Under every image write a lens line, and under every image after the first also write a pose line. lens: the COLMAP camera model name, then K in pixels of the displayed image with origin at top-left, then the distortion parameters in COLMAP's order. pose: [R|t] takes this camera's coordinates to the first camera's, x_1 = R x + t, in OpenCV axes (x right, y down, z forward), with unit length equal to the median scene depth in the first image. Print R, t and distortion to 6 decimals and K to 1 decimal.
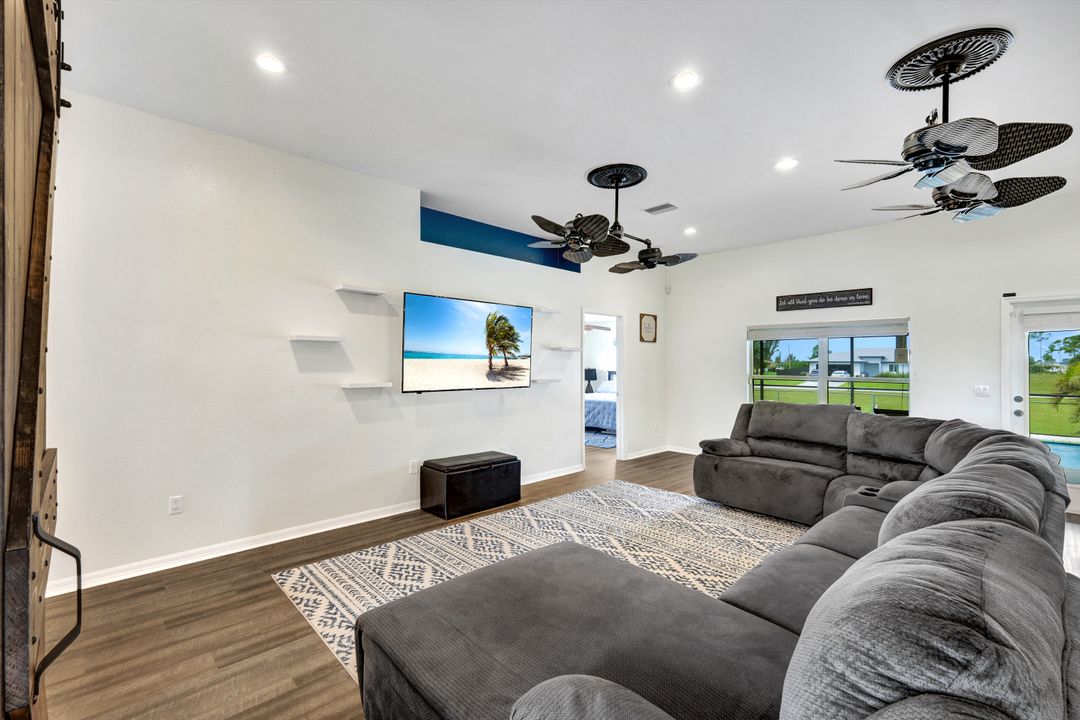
lens RADIAL K [[472.6, 0, 539.0], [0, 472.6, 365.9], [0, 0, 1]] dist [-0.001769, 0.000809]
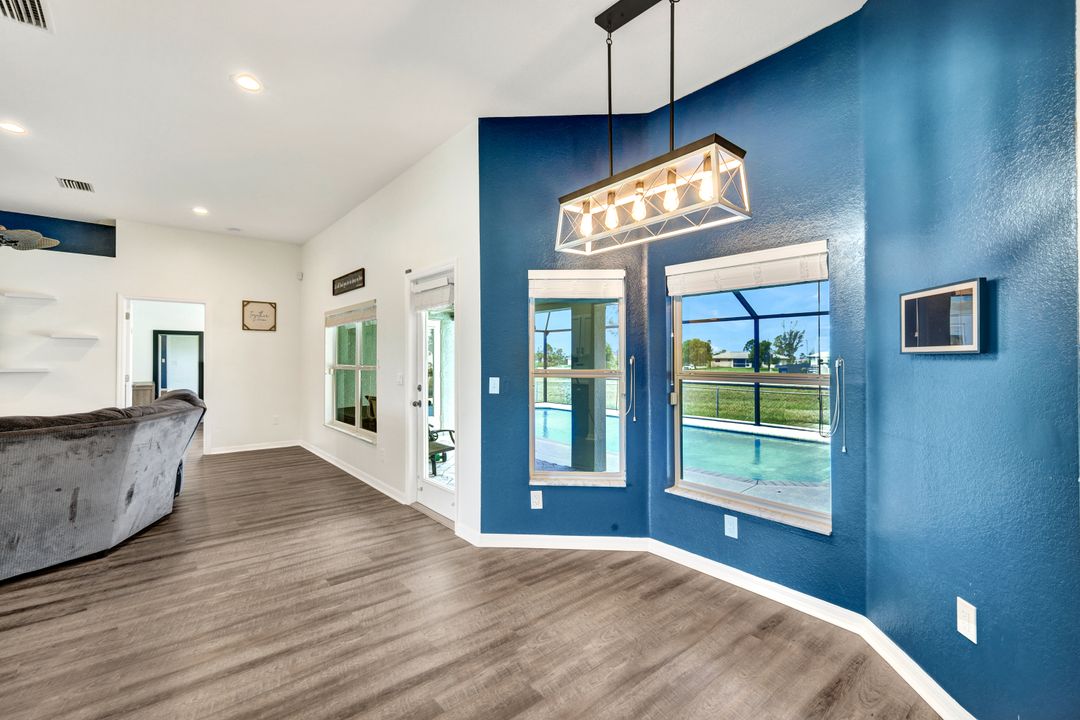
lens RADIAL K [[472.6, 0, 535.5], [0, 472.6, 357.0], [0, 0, 1]] dist [-0.001769, 0.000809]
pose [[0.998422, -0.000457, -0.056149, 1.429116], [-0.000170, 0.999938, -0.011168, 0.023824], [0.056151, 0.011160, 0.998360, 0.135792]]
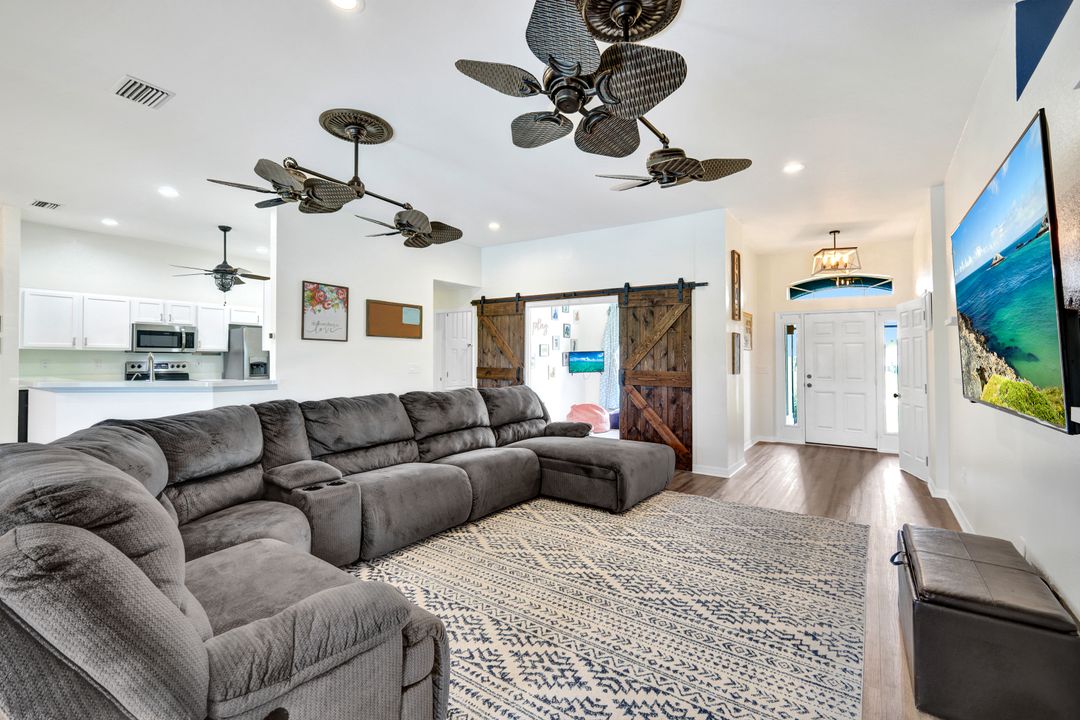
lens RADIAL K [[472.6, 0, 551.0], [0, 472.6, 355.8], [0, 0, 1]] dist [-0.001769, 0.000809]
pose [[-0.976336, -0.013568, -0.215831, 0.366267], [-0.013639, 0.999906, -0.001160, 0.013406], [0.215827, 0.001811, -0.976430, 1.469173]]
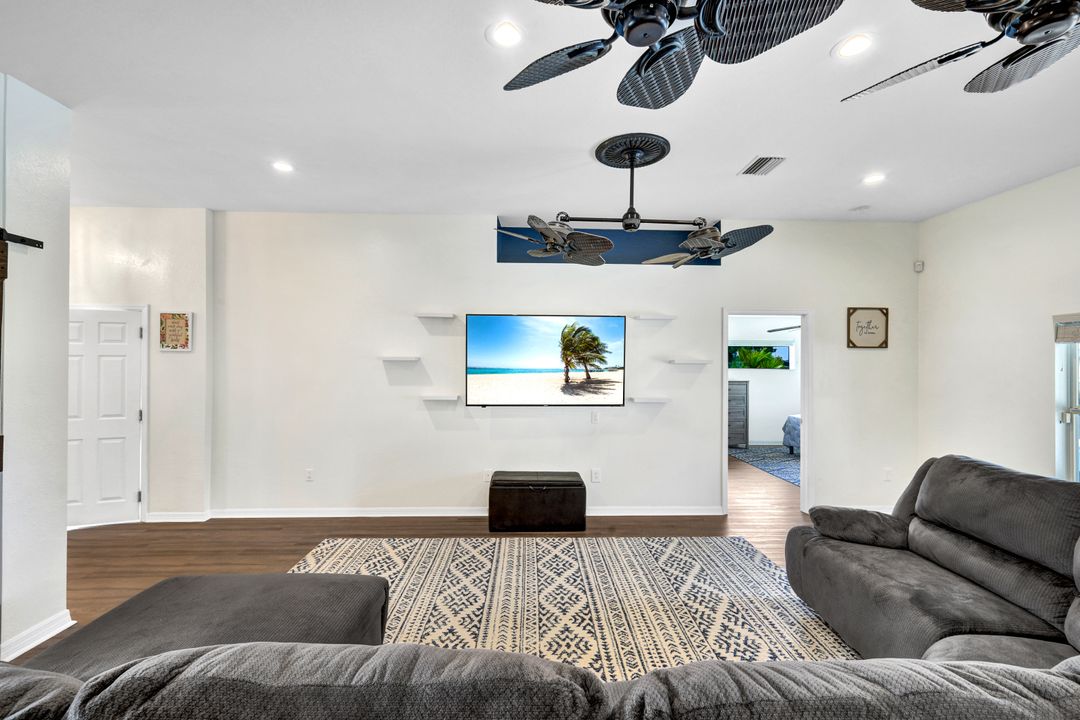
lens RADIAL K [[472.6, 0, 537.1], [0, 472.6, 361.1], [0, 0, 1]] dist [-0.001769, 0.000809]
pose [[0.744768, -0.000733, -0.667323, 0.562789], [-0.006269, 0.999948, -0.008096, -0.038069], [0.667294, 0.010213, 0.744725, 0.293212]]
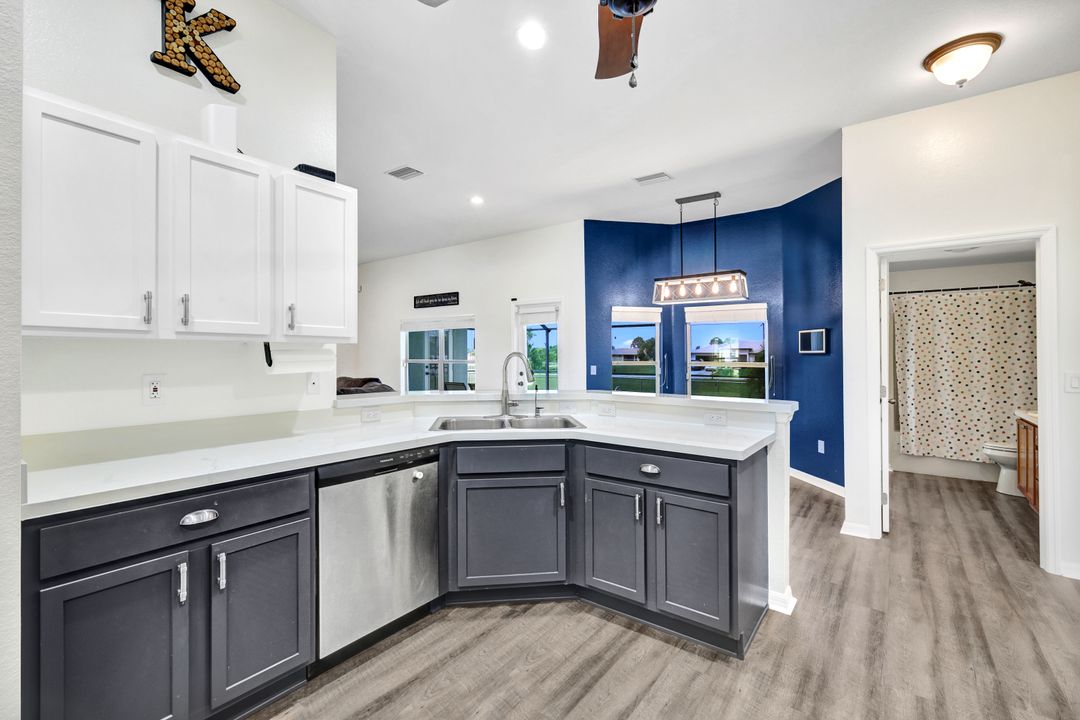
lens RADIAL K [[472.6, 0, 535.4], [0, 472.6, 353.8], [0, 0, 1]] dist [-0.001769, 0.000809]
pose [[0.986522, -0.000032, 0.163631, 0.919957], [0.001478, 0.999961, -0.008713, 0.025815], [-0.163624, 0.008837, 0.986483, -0.437760]]
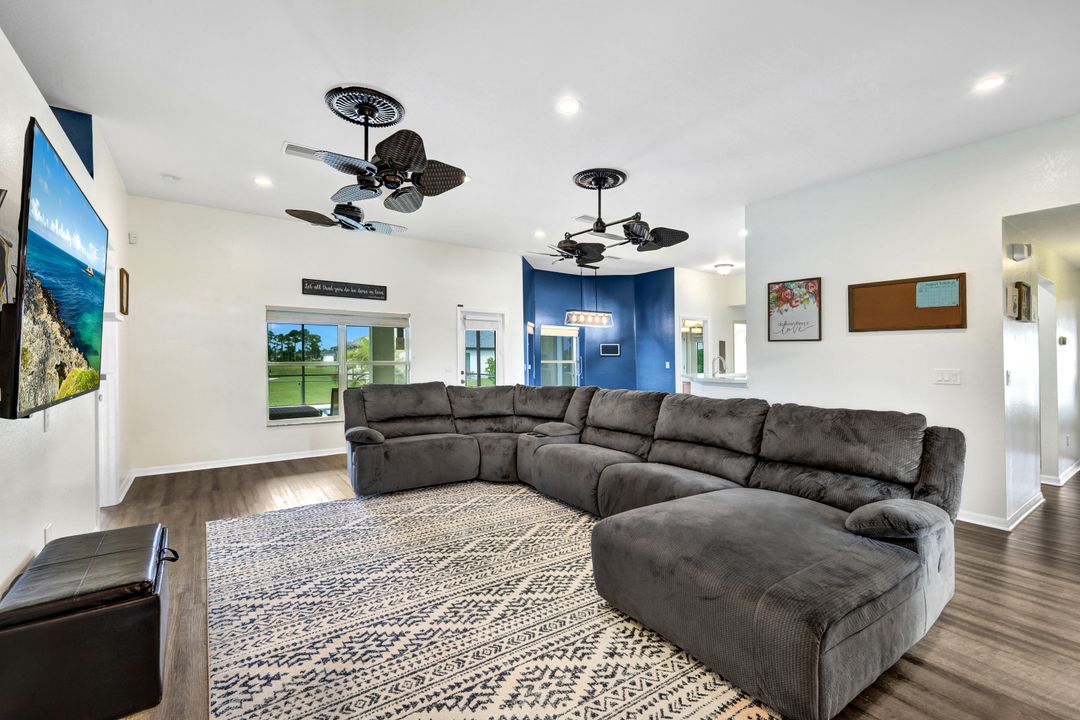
lens RADIAL K [[472.6, 0, 538.9], [0, 472.6, 356.0], [0, 0, 1]] dist [-0.001769, 0.000809]
pose [[0.135703, -0.001457, 0.990749, -0.560729], [0.002992, 0.999995, 0.001061, 0.014494], [-0.990745, 0.002820, 0.135706, 0.595936]]
